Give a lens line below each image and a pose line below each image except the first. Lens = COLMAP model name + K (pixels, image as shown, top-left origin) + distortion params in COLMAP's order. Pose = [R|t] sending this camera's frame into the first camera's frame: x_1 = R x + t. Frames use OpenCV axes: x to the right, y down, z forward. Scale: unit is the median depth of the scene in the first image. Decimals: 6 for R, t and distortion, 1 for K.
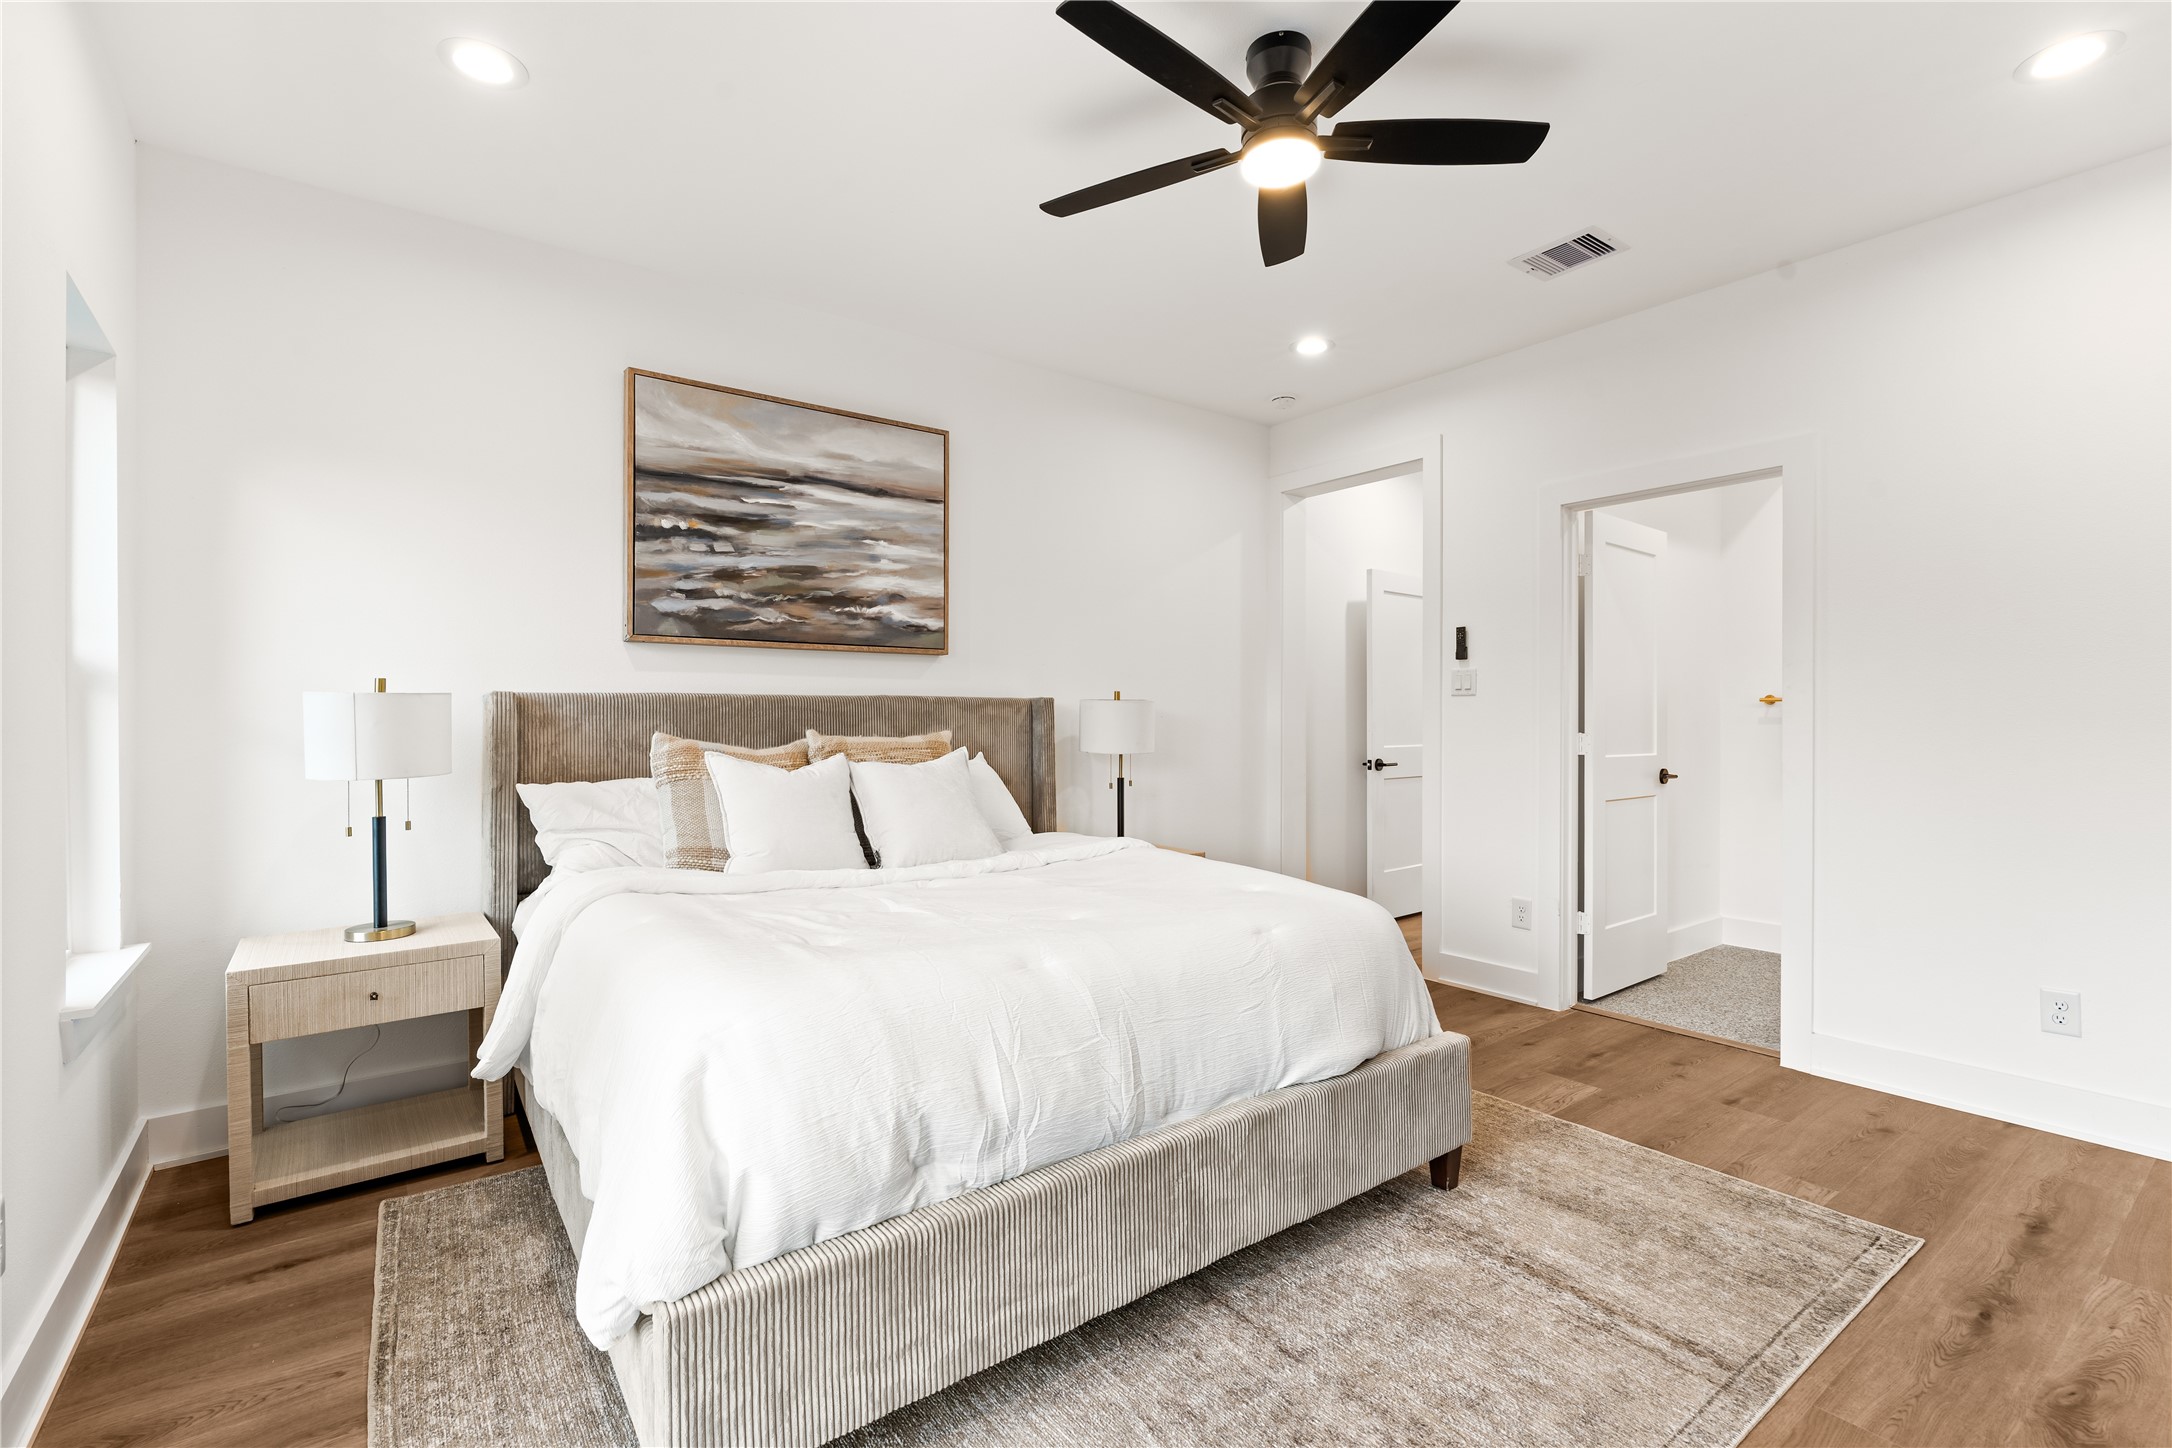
lens RADIAL K [[985.0, 0, 1092.1], [0, 985.0, 721.1], [0, 0, 1]] dist [-0.010648, 0.005844]
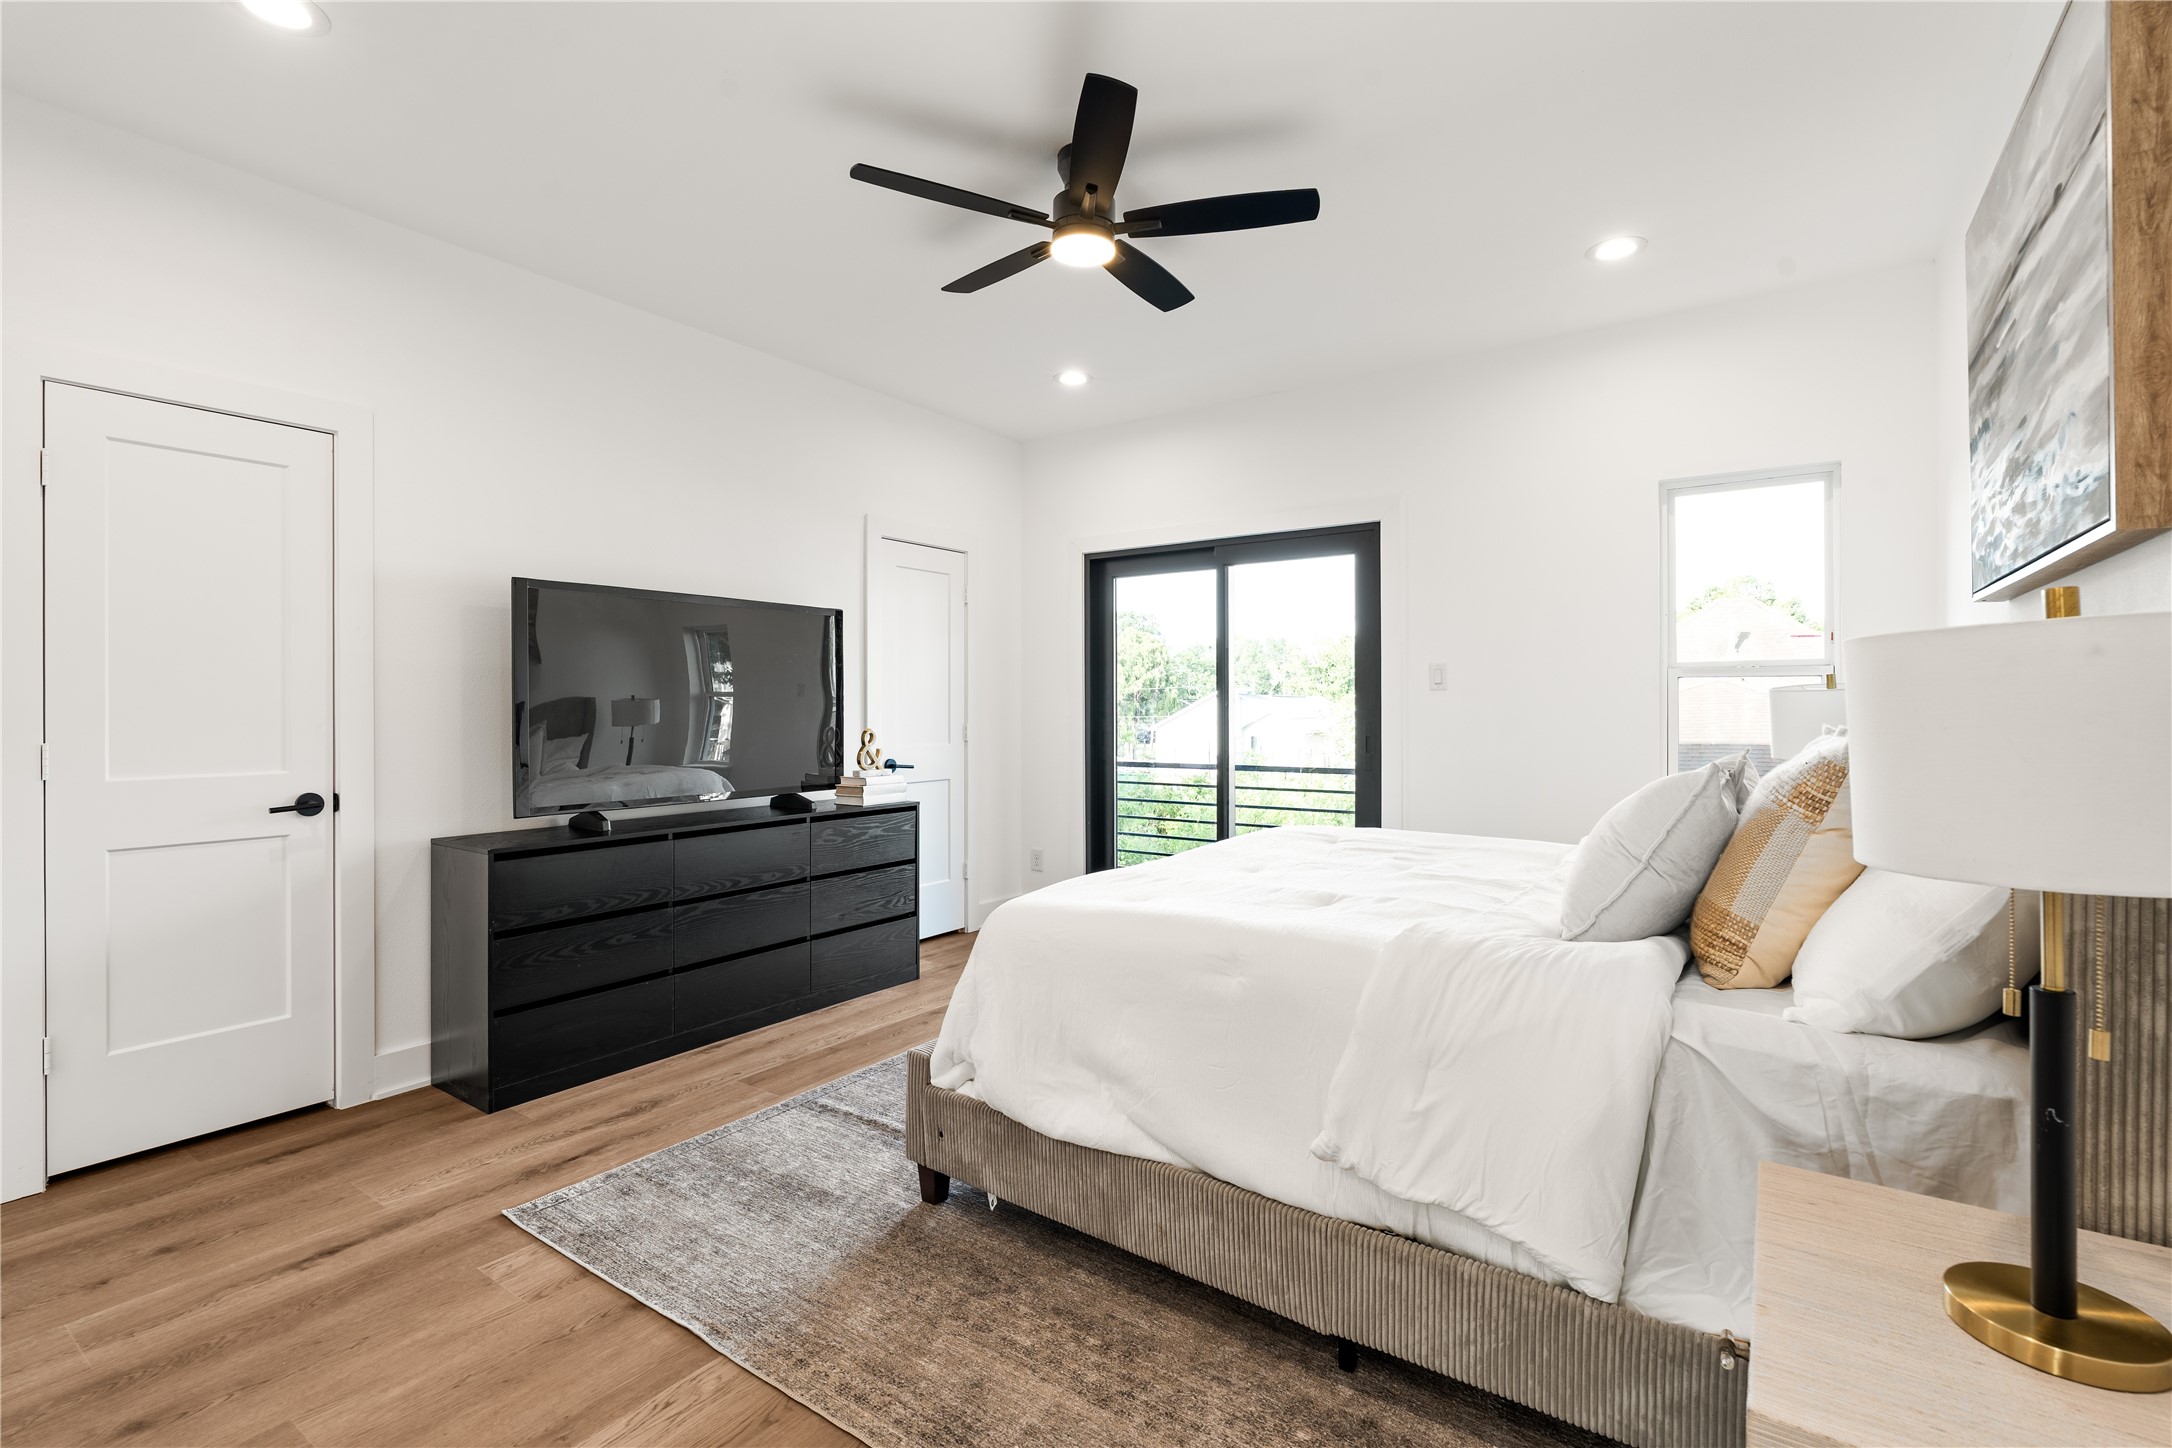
lens RADIAL K [[985.0, 0, 1092.1], [0, 985.0, 721.1], [0, 0, 1]] dist [-0.010648, 0.005844]
pose [[-0.949656, 0.009309, -0.313155, 0.469636], [0.004550, 0.999863, 0.015923, -0.009021], [0.313260, 0.013697, -0.949568, 1.803540]]
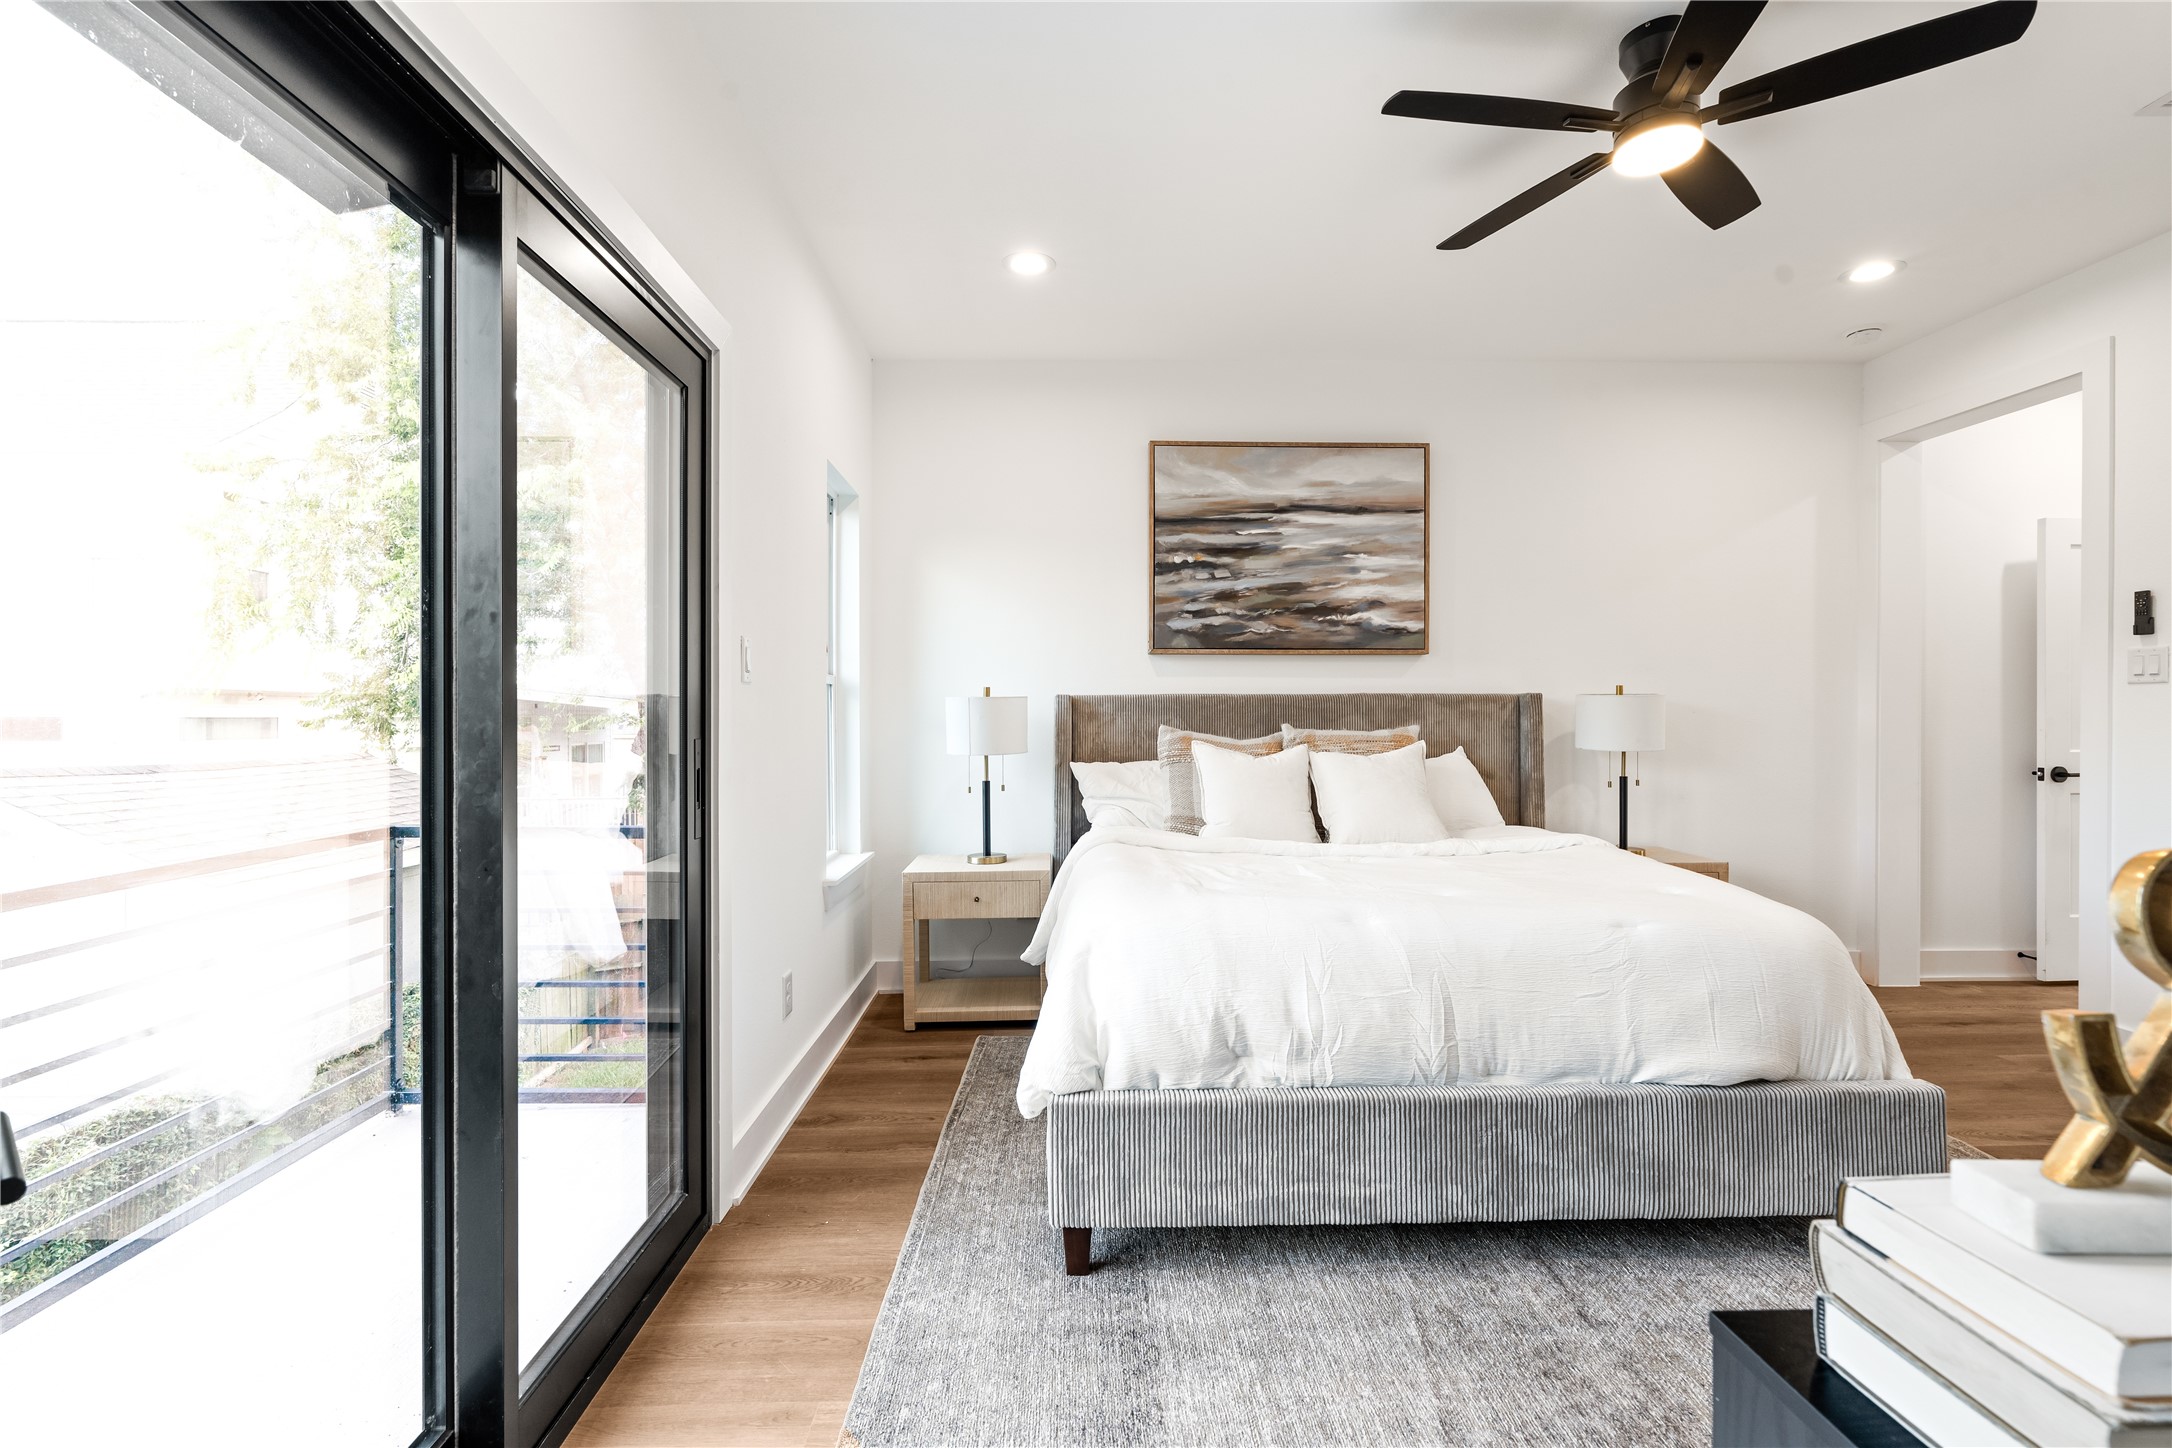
lens RADIAL K [[977.4, 0, 1083.6], [0, 977.4, 717.2], [0, 0, 1]] dist [-0.002230, 0.000216]
pose [[0.812538, 0.001753, -0.582905, 0.244357], [-0.001015, 0.999998, 0.001592, -0.000877], [0.582907, -0.000701, 0.812538, -0.107880]]
